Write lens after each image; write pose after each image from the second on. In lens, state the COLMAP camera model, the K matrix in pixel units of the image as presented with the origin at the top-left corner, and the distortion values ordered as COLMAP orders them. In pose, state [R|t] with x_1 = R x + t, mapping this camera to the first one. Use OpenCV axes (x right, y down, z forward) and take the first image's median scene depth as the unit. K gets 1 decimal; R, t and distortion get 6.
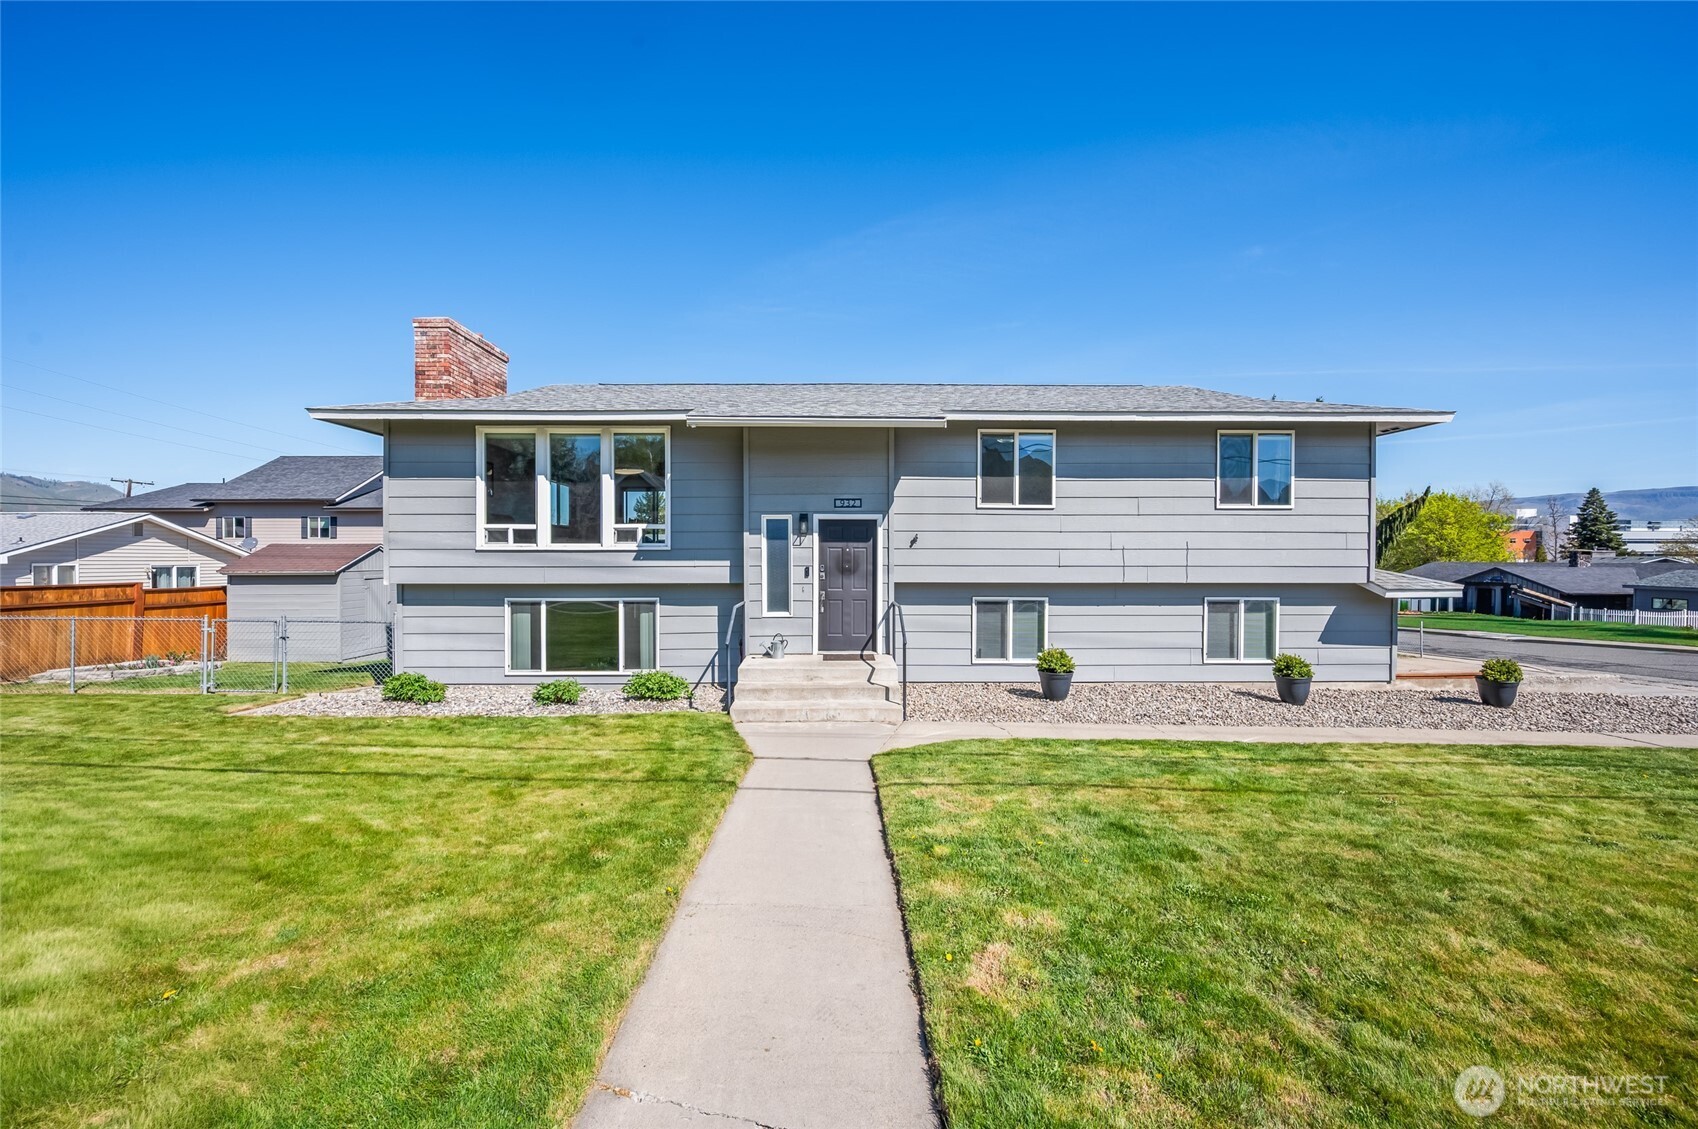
lens RADIAL K [[674.9, 0, 853.2], [0, 674.9, 559.8], [0, 0, 1]] dist [-0.002814, -0.000045]
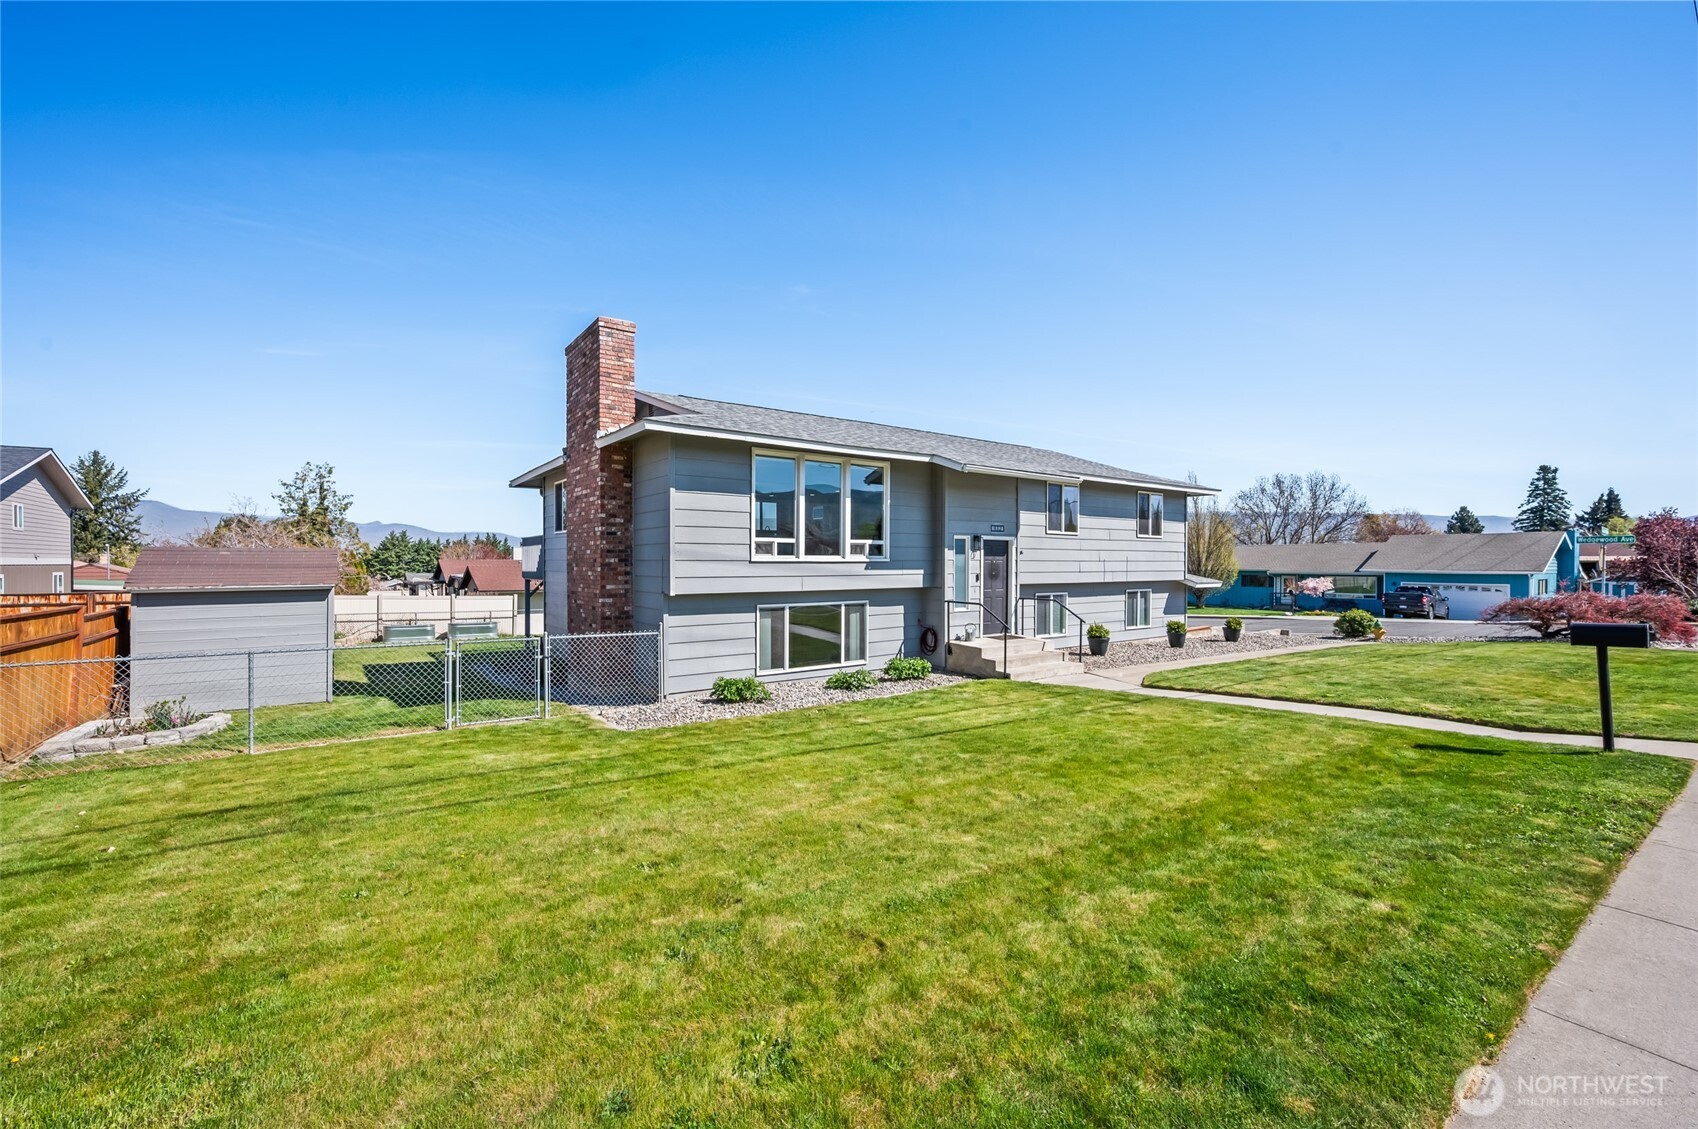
lens RADIAL K [[725.9, 0, 848.3], [0, 725.9, 574.5], [0, 0, 1]] dist [0.001904, -0.000063]
pose [[0.803031, -0.009259, 0.595865, -1.129258], [0.006269, 0.999955, 0.007090, -0.000219], [-0.595904, -0.001958, 0.803053, -0.033875]]
